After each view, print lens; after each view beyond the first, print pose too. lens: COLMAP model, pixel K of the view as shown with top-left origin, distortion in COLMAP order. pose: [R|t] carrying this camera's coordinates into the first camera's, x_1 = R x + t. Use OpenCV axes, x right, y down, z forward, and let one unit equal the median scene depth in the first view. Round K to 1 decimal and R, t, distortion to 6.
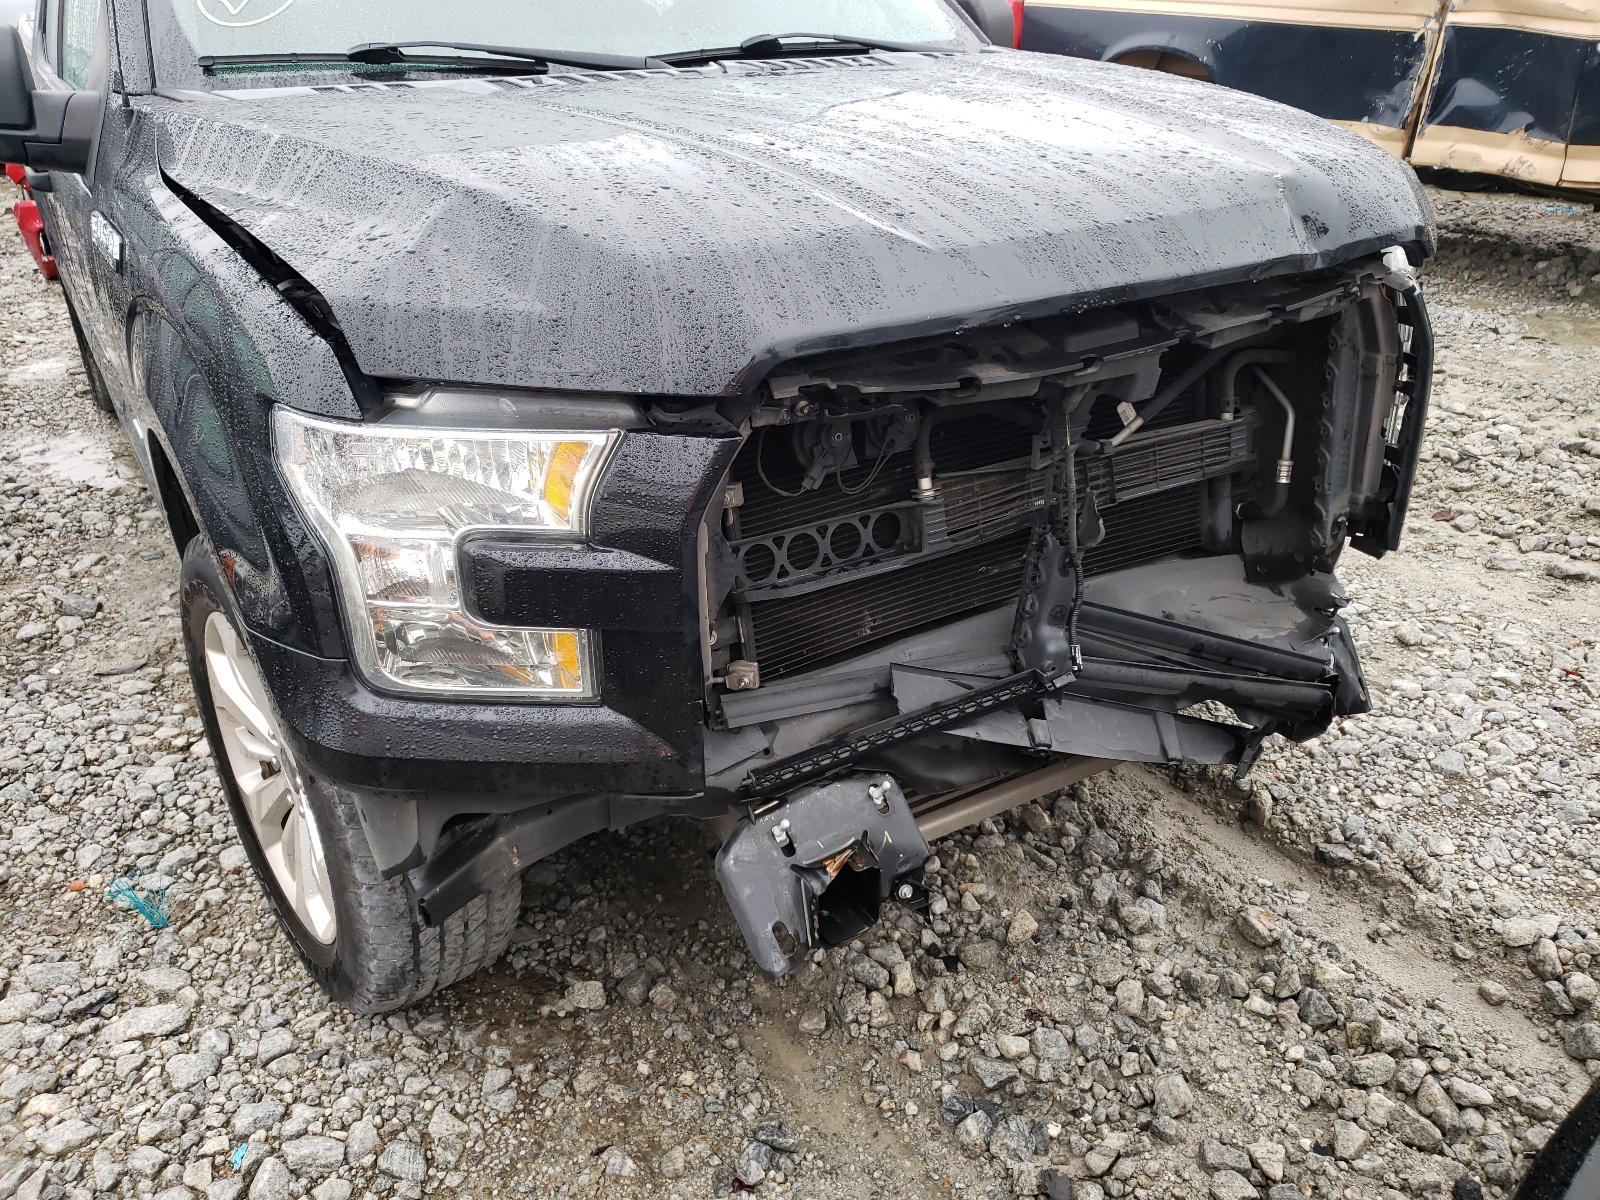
lens RADIAL K [[1234.0, 0, 795.4], [0, 1234.0, 585.1], [0, 0, 1]] dist [-0.015593, 0.044417]
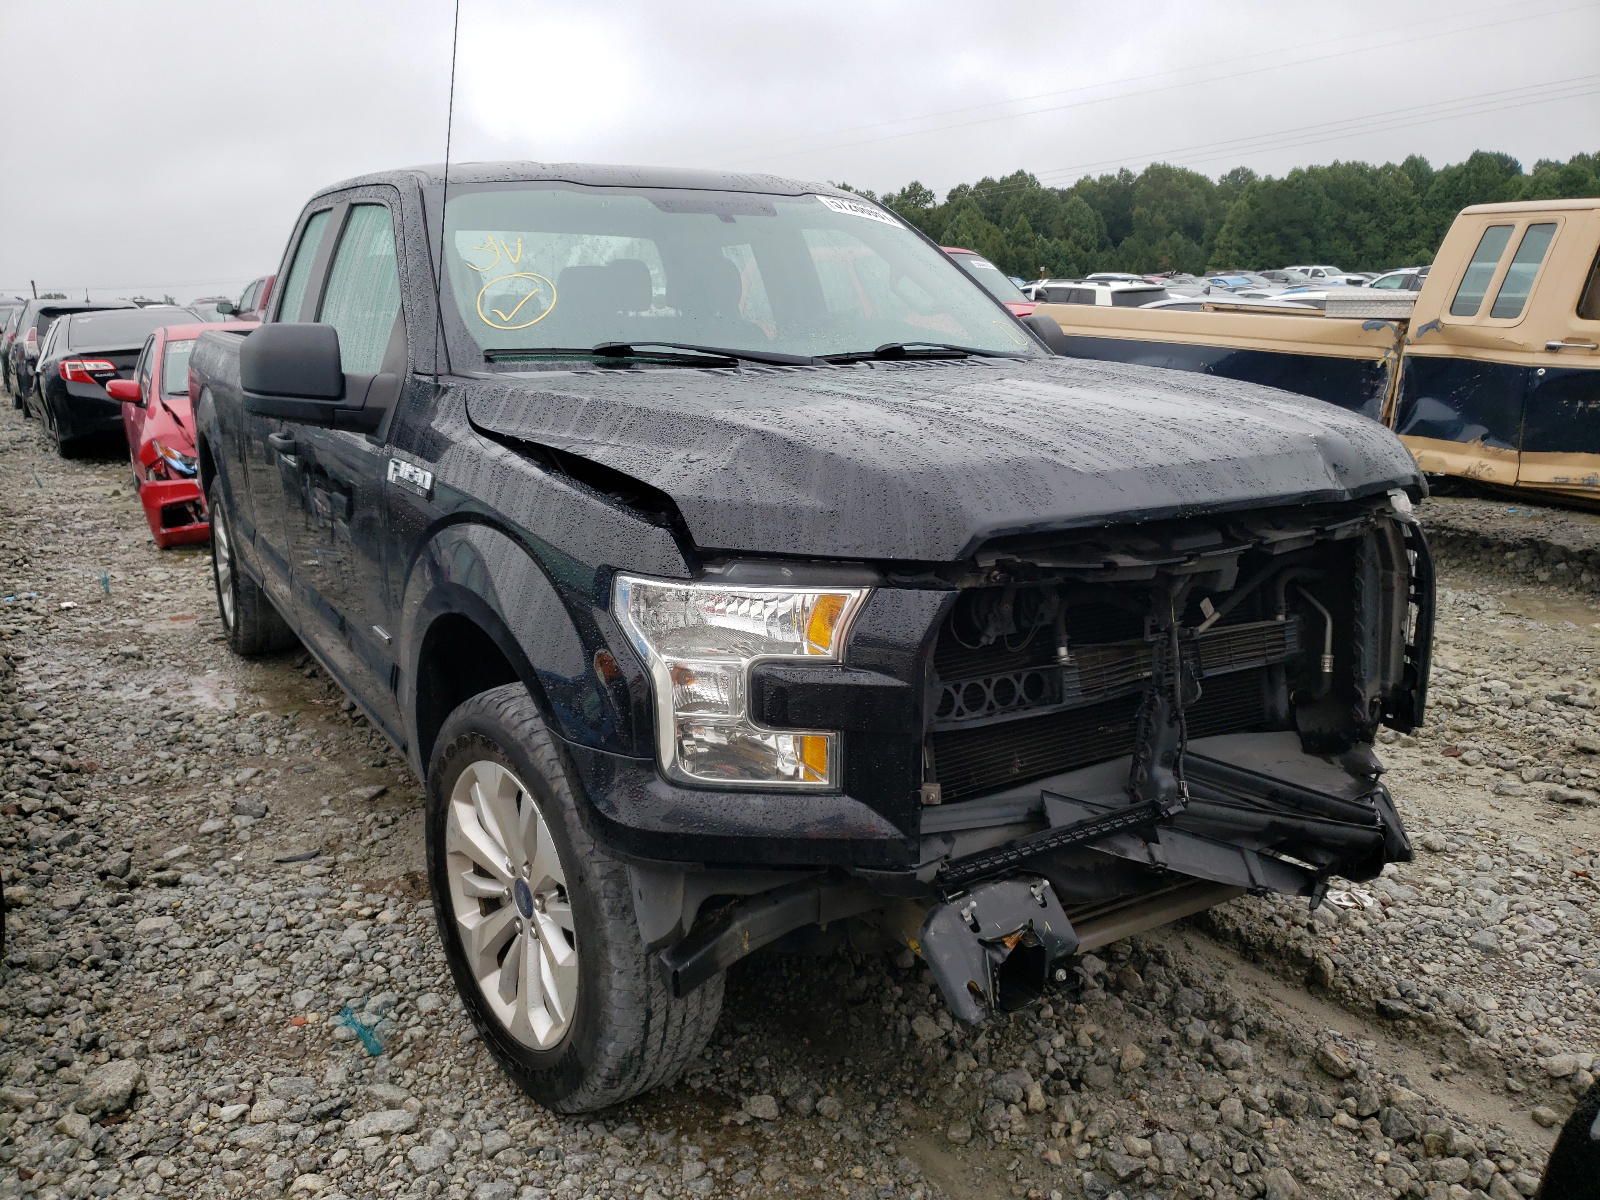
lens RADIAL K [[1234.0, 0, 795.4], [0, 1234.0, 585.1], [0, 0, 1]] dist [-0.015593, 0.044417]
pose [[0.999866, 0.016002, 0.003374, -0.145129], [-0.014745, 0.971342, -0.237229, 0.127651], [-0.007074, 0.237147, 0.971448, -0.231383]]
